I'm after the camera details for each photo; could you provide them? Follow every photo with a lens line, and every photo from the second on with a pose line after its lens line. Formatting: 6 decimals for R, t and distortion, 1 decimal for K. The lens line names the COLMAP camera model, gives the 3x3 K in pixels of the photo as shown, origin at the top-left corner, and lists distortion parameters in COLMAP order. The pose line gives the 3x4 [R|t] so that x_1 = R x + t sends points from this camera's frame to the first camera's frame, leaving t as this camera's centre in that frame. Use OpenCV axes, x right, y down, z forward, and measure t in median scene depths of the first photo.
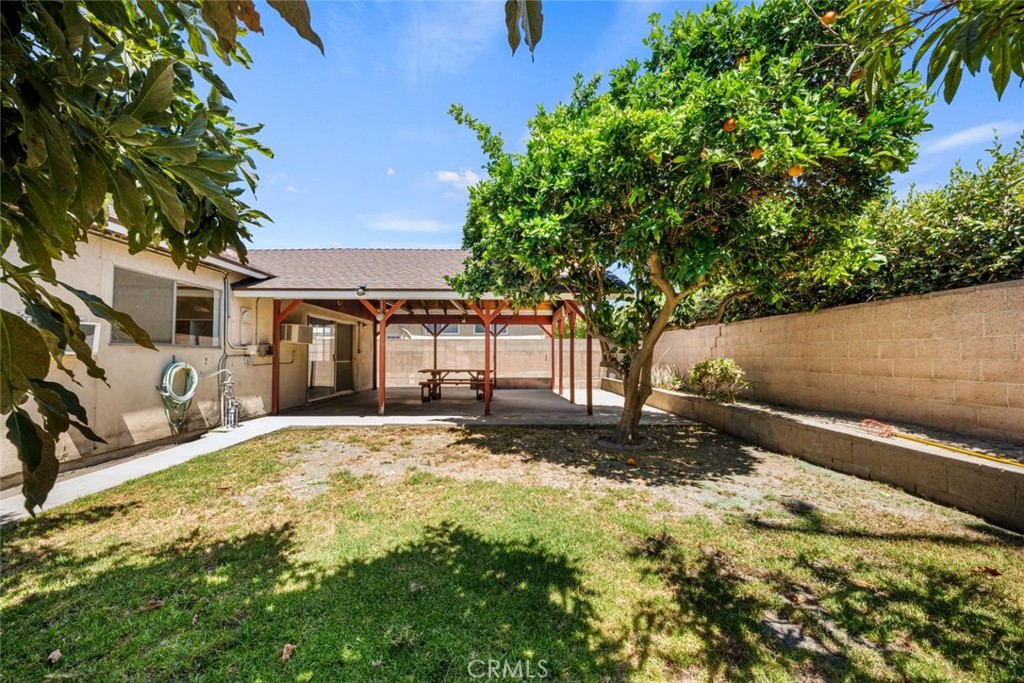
lens RADIAL K [[422.6, 0, 511.6], [0, 422.6, 342.4], [0, 0, 1]] dist [-0.001780, 0.000557]
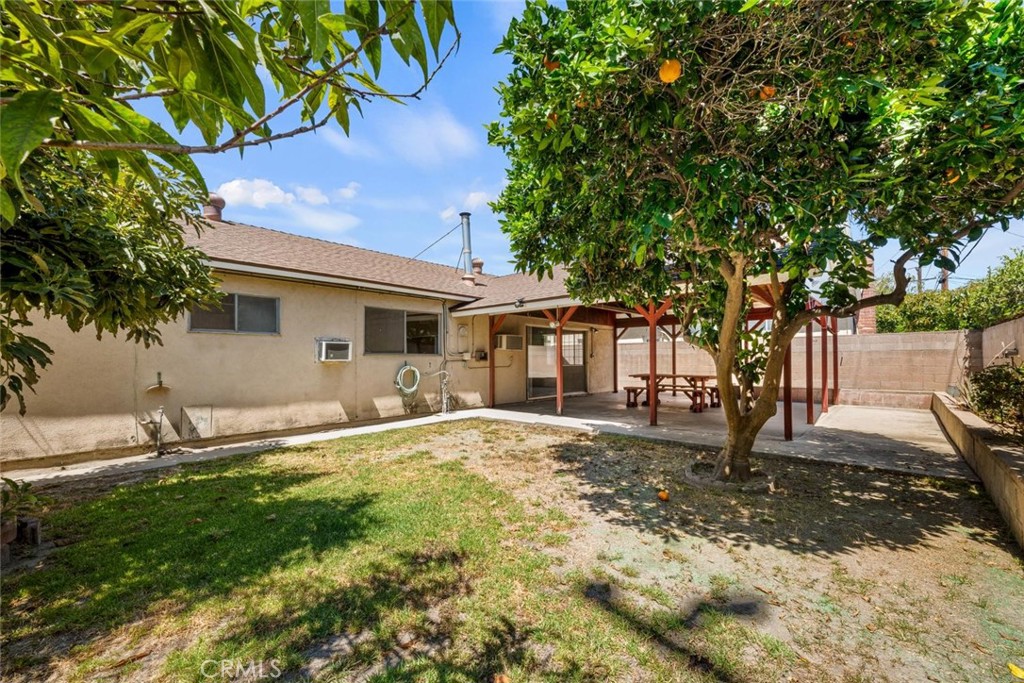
lens RADIAL K [[422.6, 0, 496.4], [0, 422.6, 356.2], [0, 0, 1]] dist [-0.001780, 0.000557]
pose [[0.700506, -0.010309, -0.713572, 0.536978], [0.028965, 0.999482, 0.013995, 0.001732], [0.713059, -0.030472, 0.700442, 0.199502]]
